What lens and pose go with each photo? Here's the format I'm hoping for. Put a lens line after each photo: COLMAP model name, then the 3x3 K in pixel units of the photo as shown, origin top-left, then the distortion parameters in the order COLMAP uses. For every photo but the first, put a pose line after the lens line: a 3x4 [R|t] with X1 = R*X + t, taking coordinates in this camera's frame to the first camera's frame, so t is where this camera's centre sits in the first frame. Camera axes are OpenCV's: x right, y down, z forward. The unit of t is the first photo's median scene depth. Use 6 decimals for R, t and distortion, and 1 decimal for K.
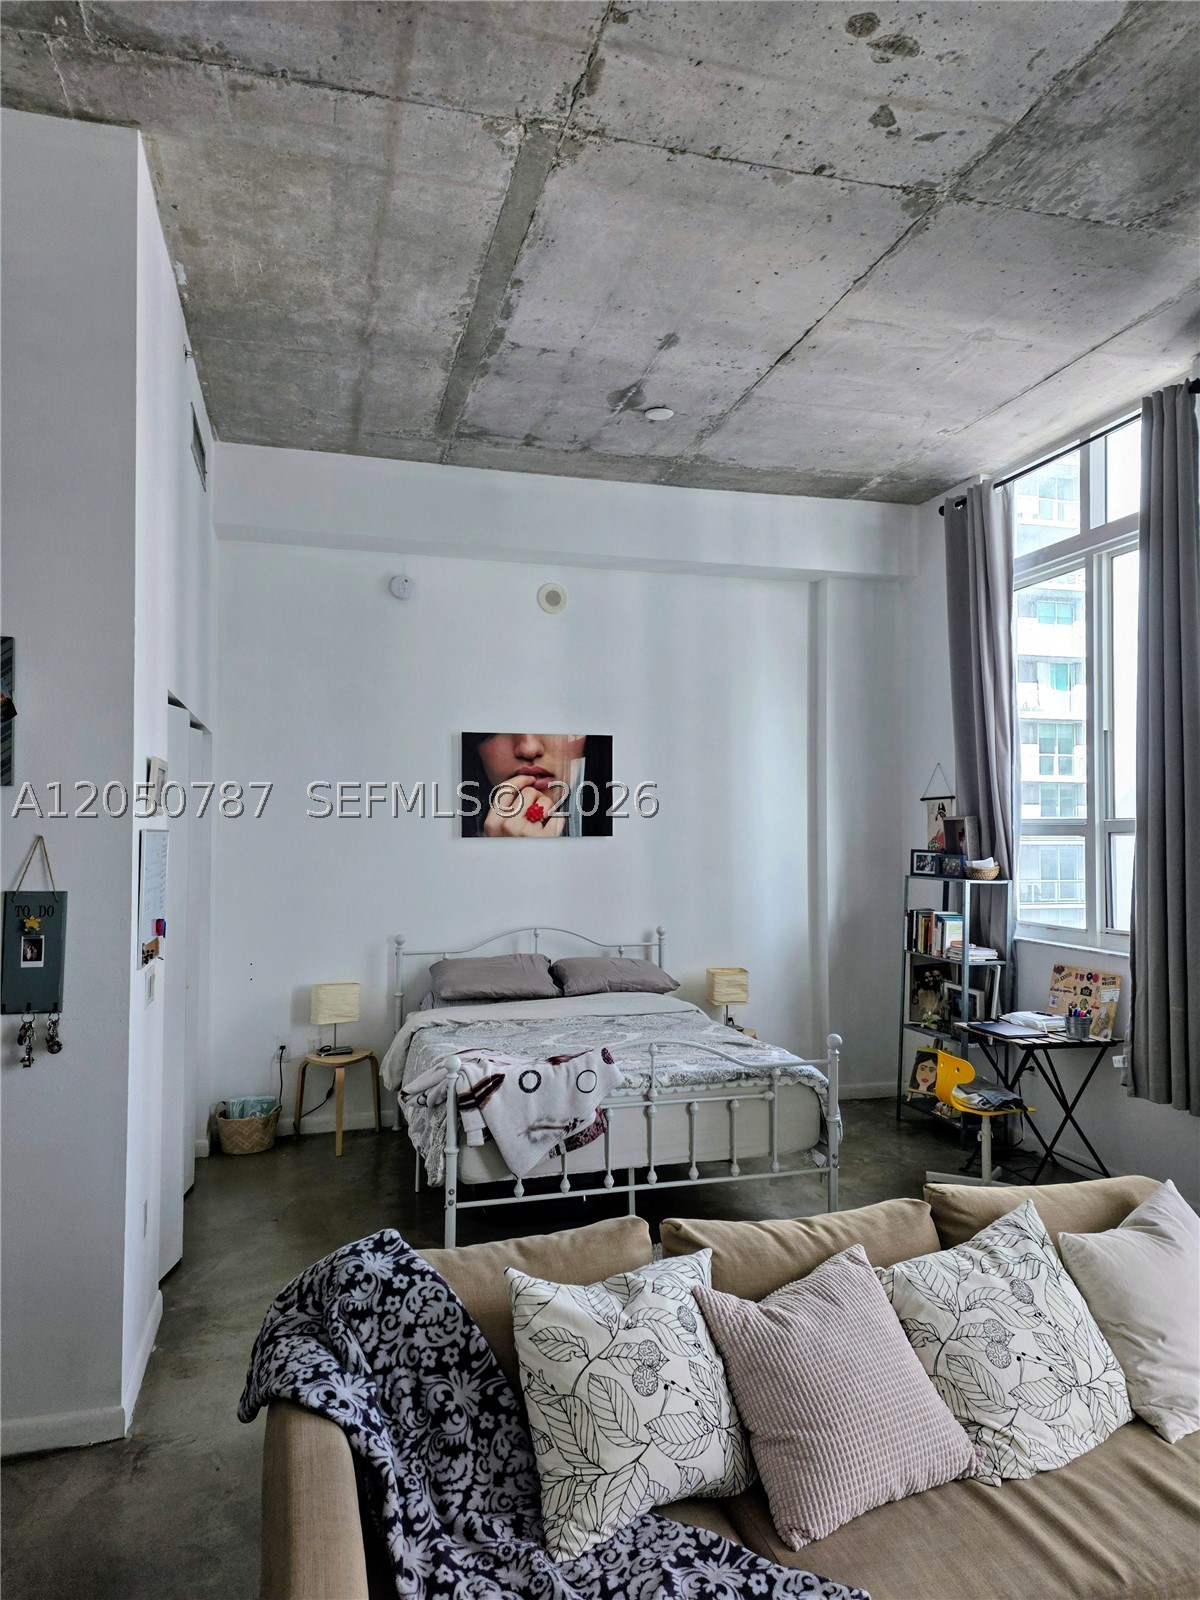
lens RADIAL K [[1059.1, 0, 600.0], [0, 1059.1, 800.0], [0, 0, 1]] dist [0.143865, -0.223988]
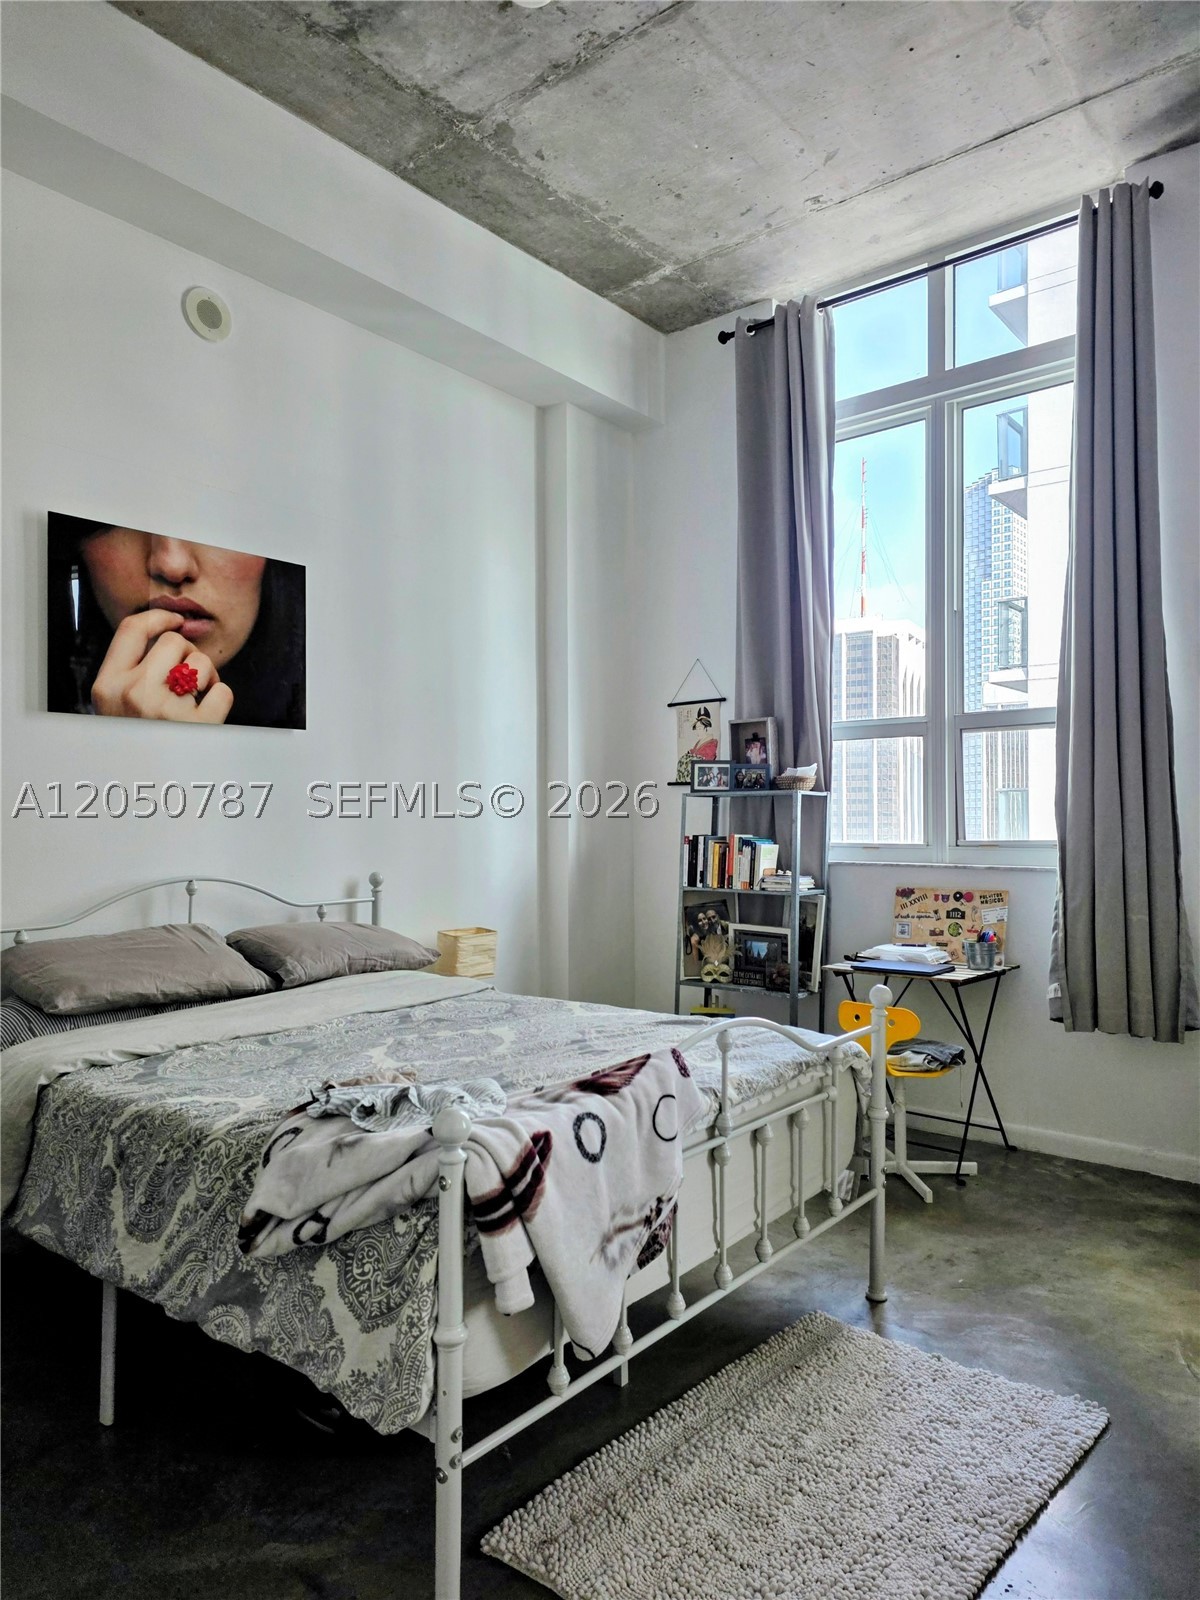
lens RADIAL K [[1066.1, 0, 608.8], [0, 1066.1, 794.1], [0, 0, 1]] dist [0.089526, -0.065350]
pose [[0.811804, 0.010508, 0.583835, -0.234619], [-0.012193, 0.999925, -0.001043, 0.078835], [-0.583802, -0.006272, 0.811872, 0.428801]]
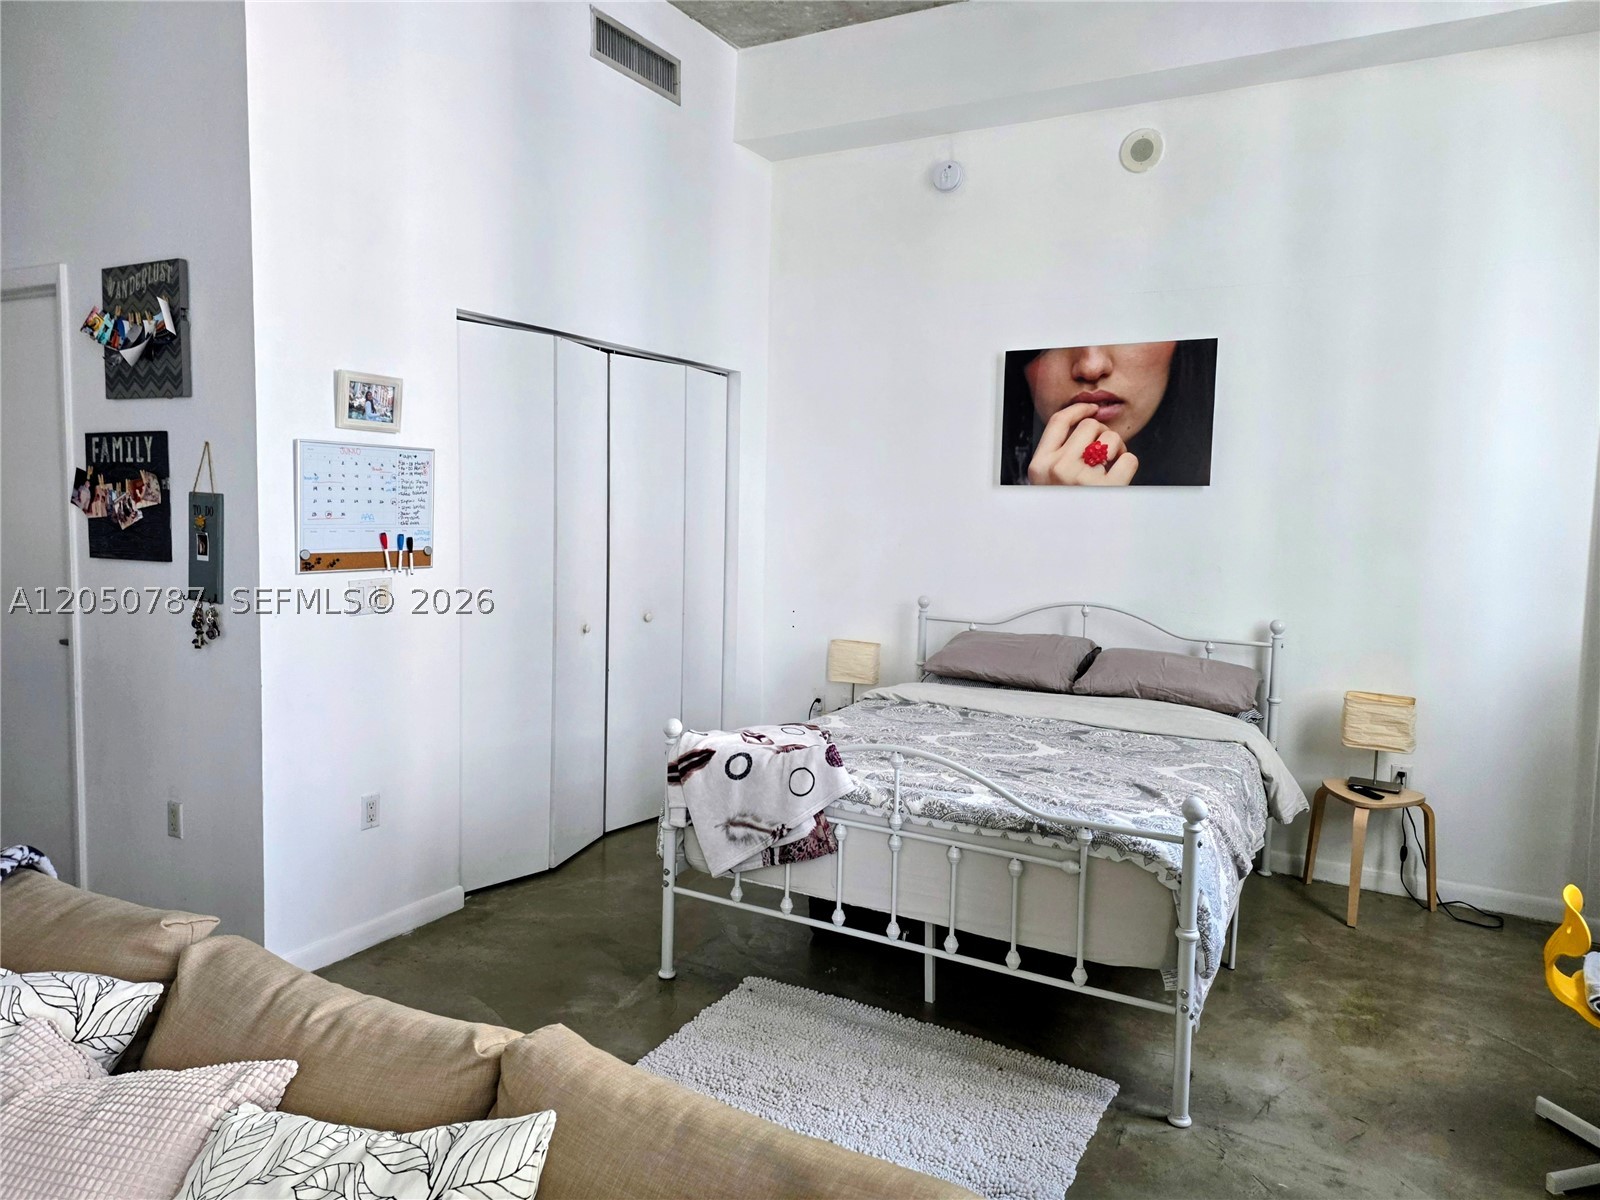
lens RADIAL K [[1059.1, 0, 790.3], [0, 1059.1, 591.3], [0, 0, 1]] dist [0.143865, -0.223988]
pose [[0.708321, 0.077973, -0.701571, 0.357965], [-0.005361, 0.994446, 0.105111, 0.033716], [0.705871, -0.070691, 0.704805, 0.330589]]
